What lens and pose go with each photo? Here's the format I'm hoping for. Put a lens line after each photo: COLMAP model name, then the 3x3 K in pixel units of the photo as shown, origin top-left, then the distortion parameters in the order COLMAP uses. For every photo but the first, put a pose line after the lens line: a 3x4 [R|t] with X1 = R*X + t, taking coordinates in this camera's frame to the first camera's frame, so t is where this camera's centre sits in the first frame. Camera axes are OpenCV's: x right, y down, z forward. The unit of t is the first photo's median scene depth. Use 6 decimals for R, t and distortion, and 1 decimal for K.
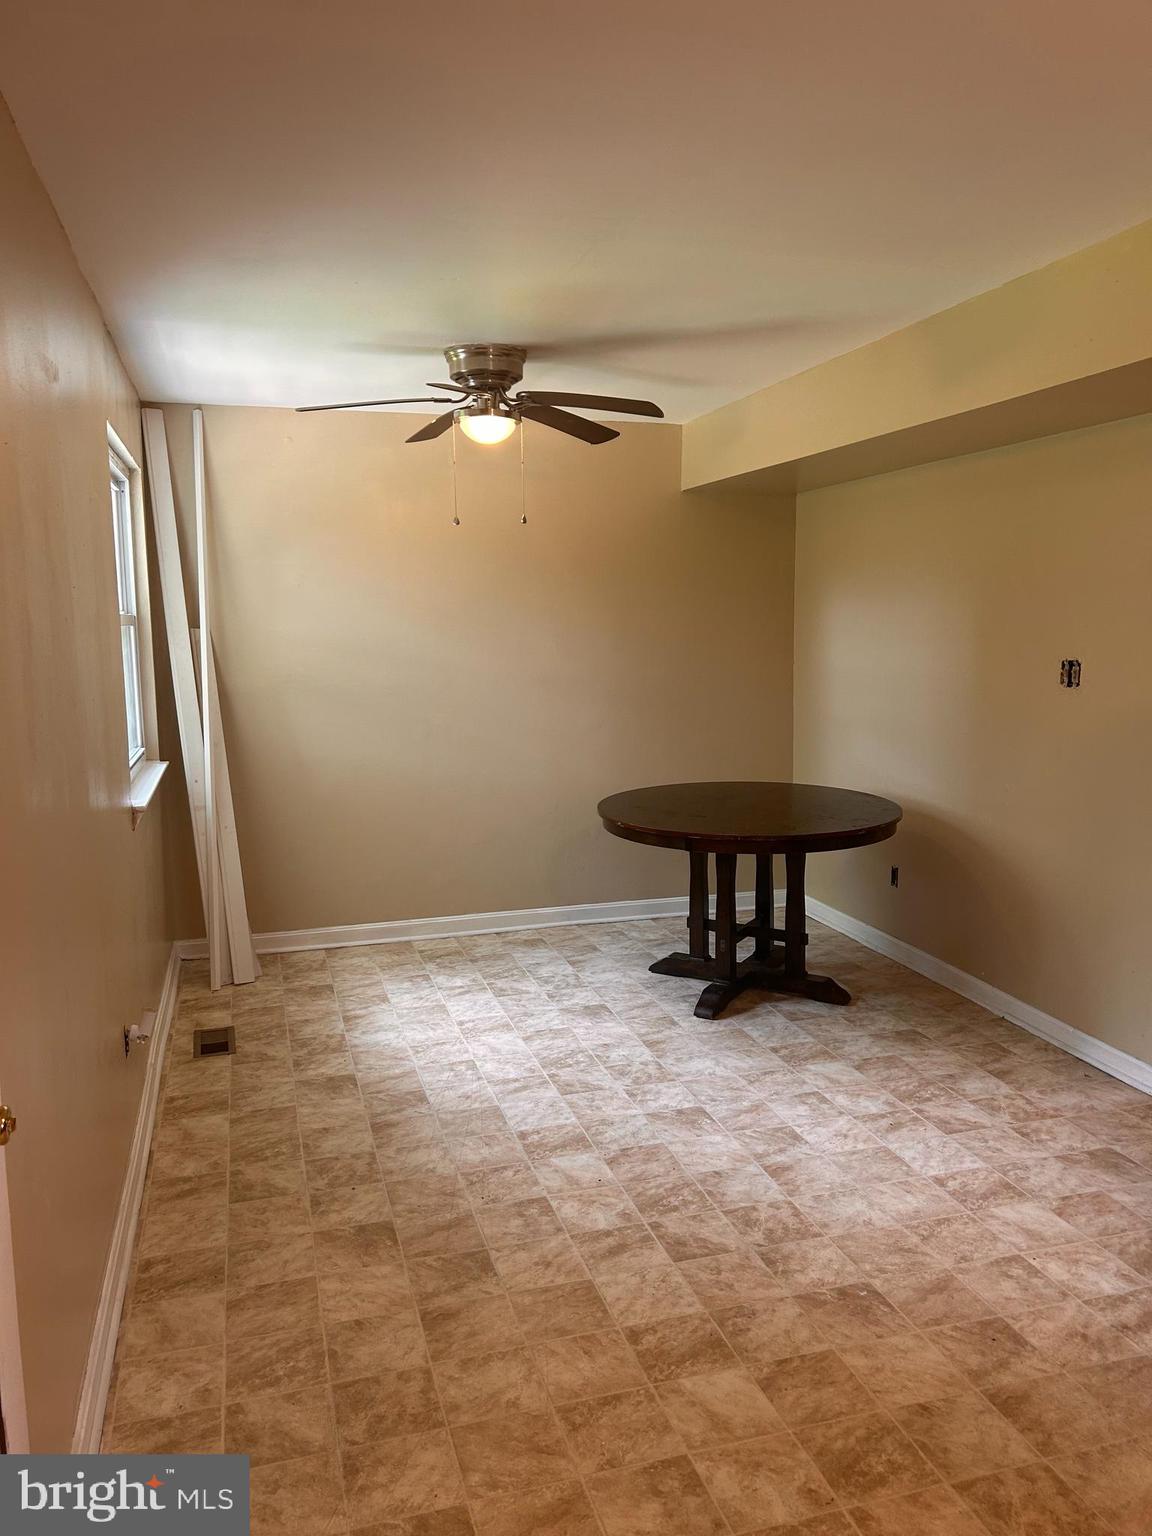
lens RADIAL K [[1148.5, 0, 633.9], [0, 1148.5, 774.4], [0, 0, 1]] dist [-0.003842, 0.001278]
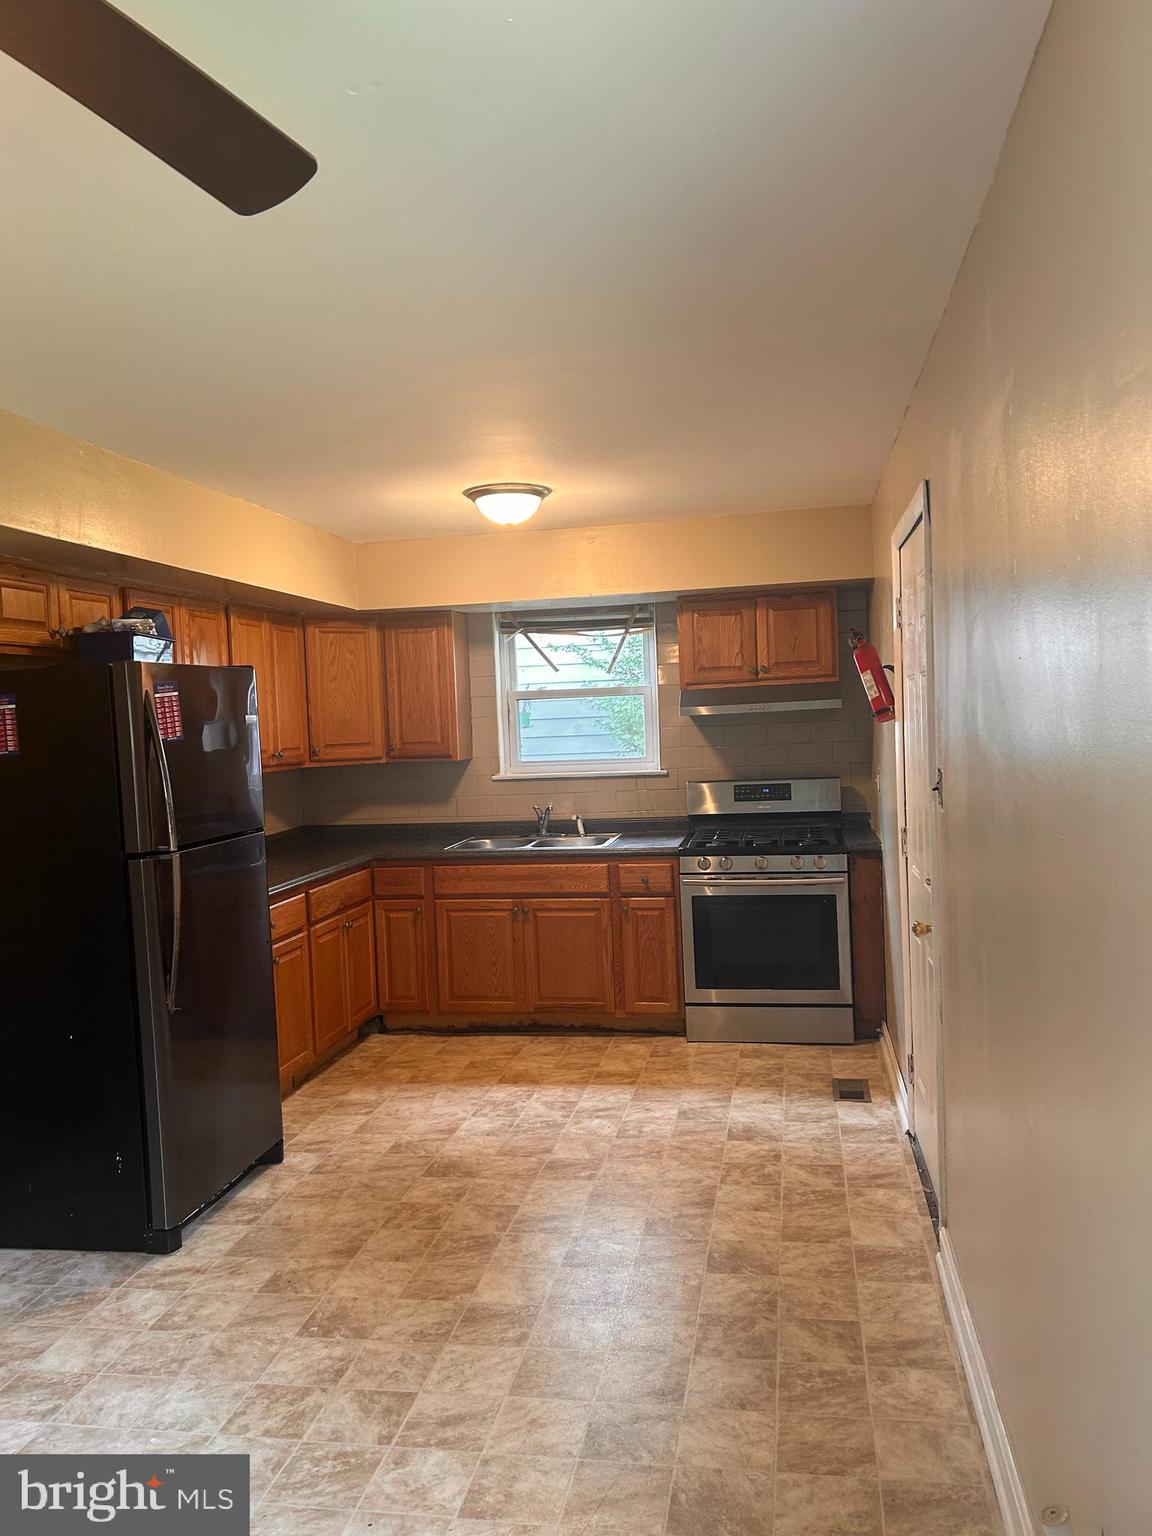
lens RADIAL K [[1148.4, 0, 596.5], [0, 1148.4, 770.8], [0, 0, 1]] dist [0.092452, -0.074123]
pose [[-0.877542, 0.021432, 0.479021, -0.597210], [0.107580, 0.982333, 0.153130, -0.227451], [-0.467277, 0.185911, -0.864343, 1.742760]]
